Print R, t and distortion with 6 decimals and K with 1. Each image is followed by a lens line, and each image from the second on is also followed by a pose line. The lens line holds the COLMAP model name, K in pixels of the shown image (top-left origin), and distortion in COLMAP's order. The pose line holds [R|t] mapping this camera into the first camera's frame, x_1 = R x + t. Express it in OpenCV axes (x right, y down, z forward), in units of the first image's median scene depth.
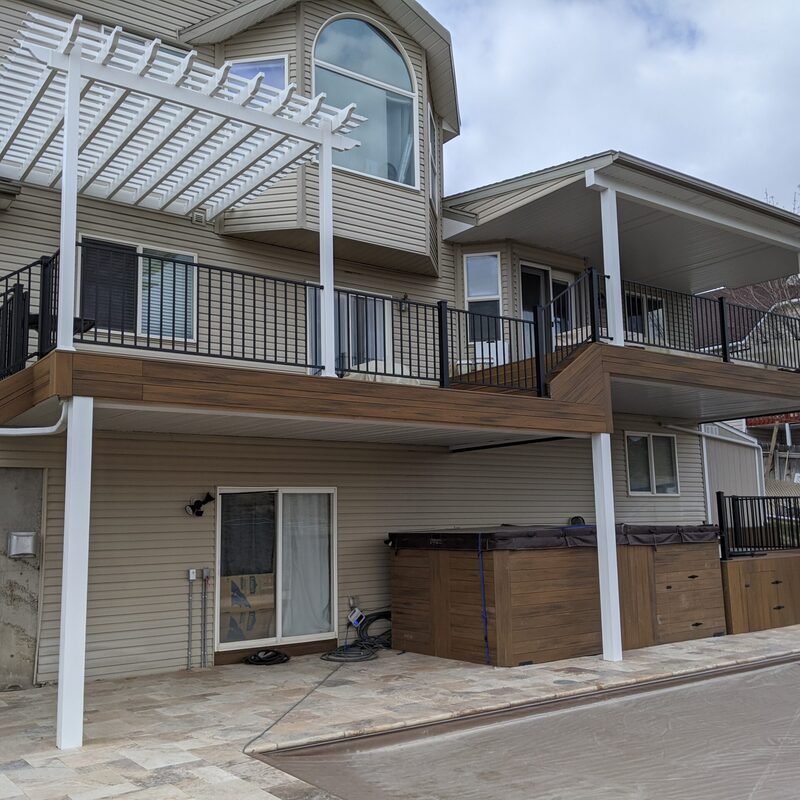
lens RADIAL K [[876.2, 0, 400.6], [0, 876.2, 397.6], [0, 0, 1]] dist [-0.019604, 0.000000]
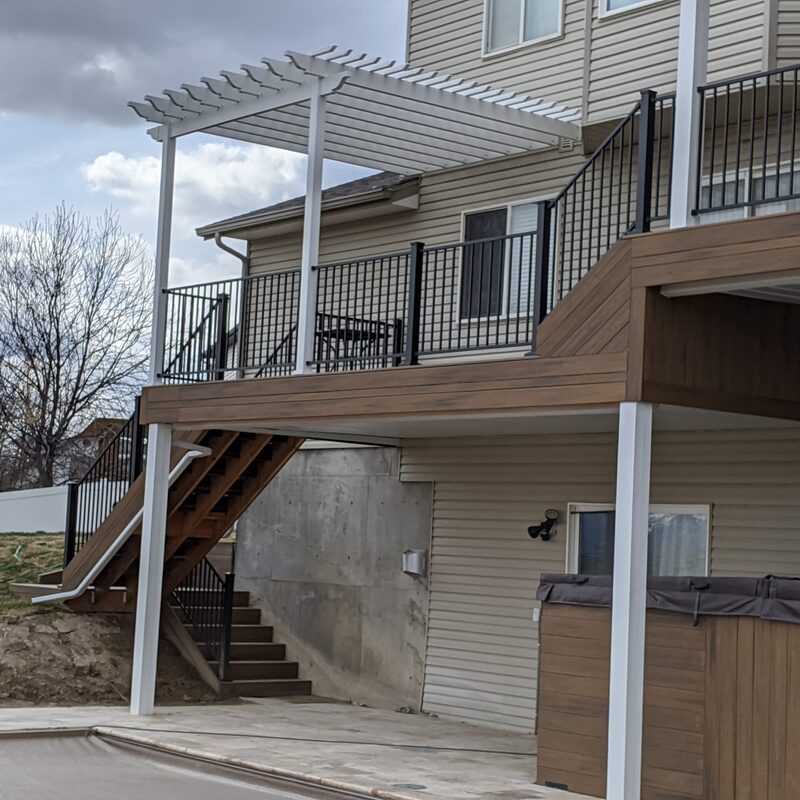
lens RADIAL K [[1732.8, 0, 400.3], [0, 1732.8, 401.3], [0, 0, 1]] dist [-0.034190, 0.000000]
pose [[0.052985, -0.059925, -0.996796, 1.378545], [0.093243, 0.994134, -0.054809, 0.090679], [0.994233, -0.090040, 0.058262, 0.845987]]
